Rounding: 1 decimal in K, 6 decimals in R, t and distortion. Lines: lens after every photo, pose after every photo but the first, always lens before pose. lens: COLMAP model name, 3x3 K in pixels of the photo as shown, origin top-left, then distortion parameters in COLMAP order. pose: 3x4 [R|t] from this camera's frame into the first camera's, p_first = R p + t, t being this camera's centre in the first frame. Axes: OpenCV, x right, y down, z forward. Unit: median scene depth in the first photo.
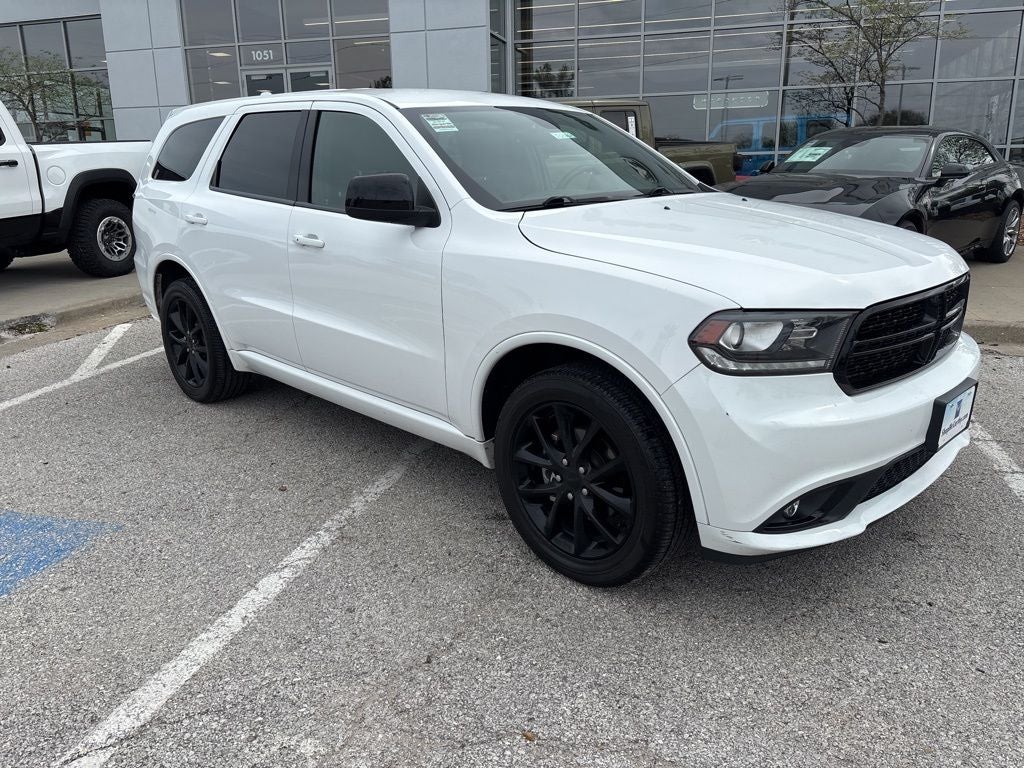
lens RADIAL K [[784.0, 0, 512.0], [0, 784.0, 384.0], [0, 0, 1]] dist [0.046173, -0.049222]
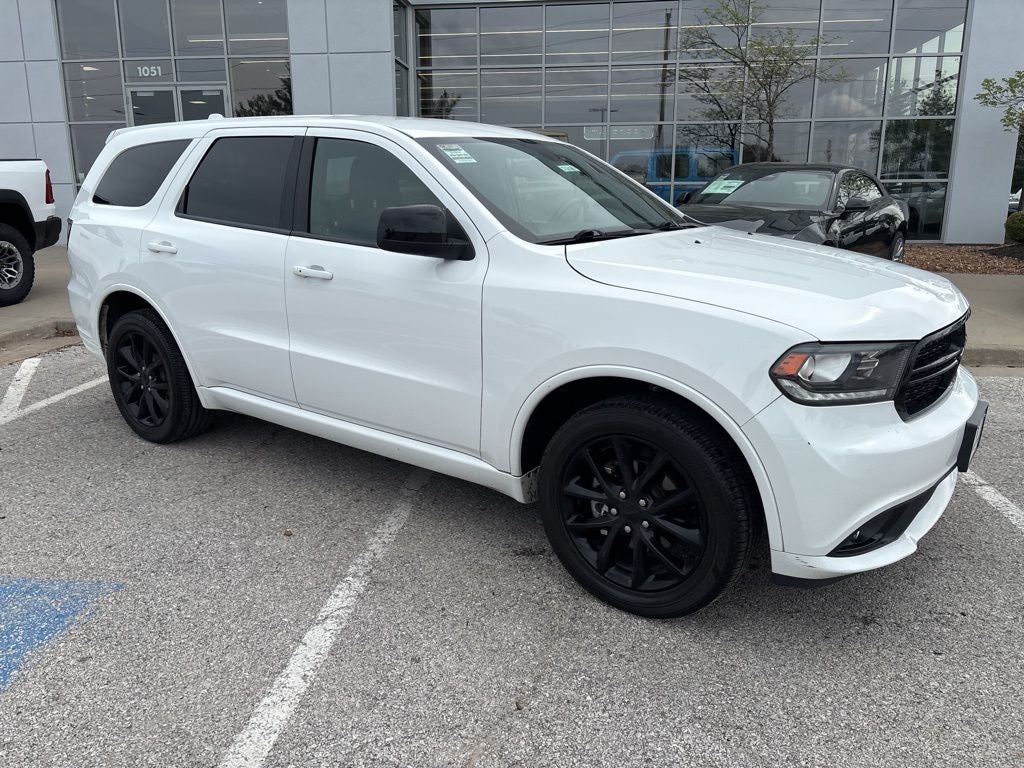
lens RADIAL K [[783.8, 0, 510.3], [0, 783.8, 389.2], [0, 0, 1]] dist [0.046029, -0.051524]
pose [[0.988036, -0.022291, 0.152603, -0.192643], [0.025795, 0.999446, -0.021019, -0.015297], [-0.152050, 0.024704, 0.988064, 0.024974]]
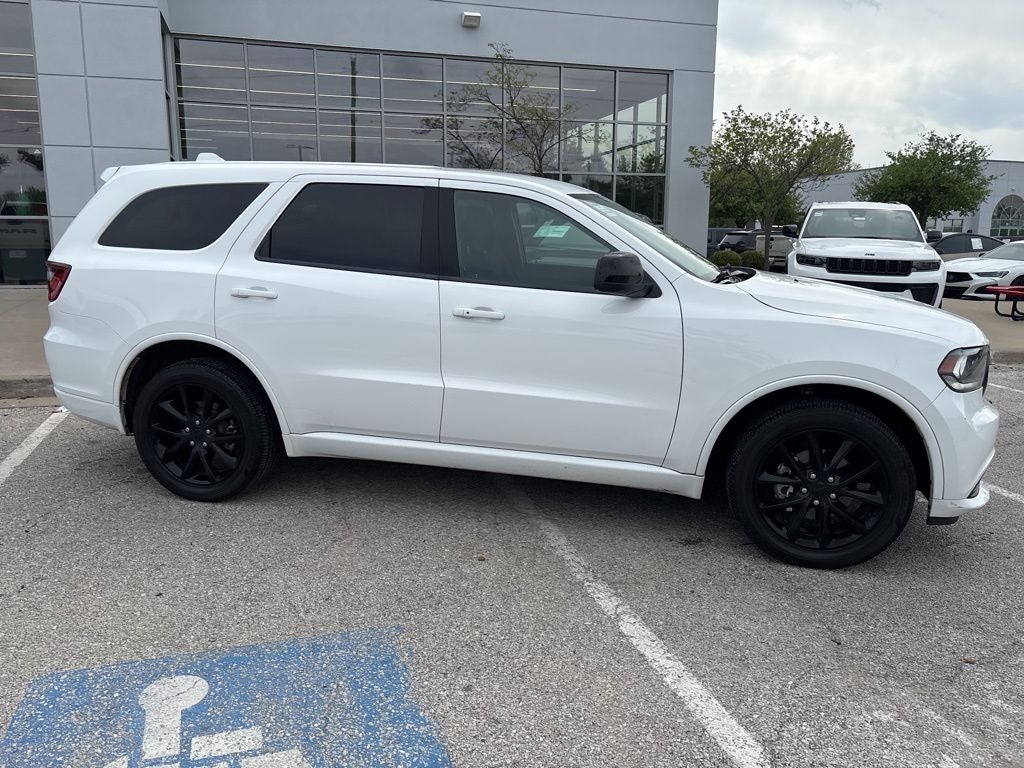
lens RADIAL K [[781.4, 0, 512.6], [0, 781.4, 380.7], [0, 0, 1]] dist [0.061598, -0.073037]
pose [[0.839354, -0.075149, 0.538366, -0.885971], [0.117595, 0.992048, -0.044863, -0.047849], [-0.530714, 0.100966, 0.841516, 0.137593]]
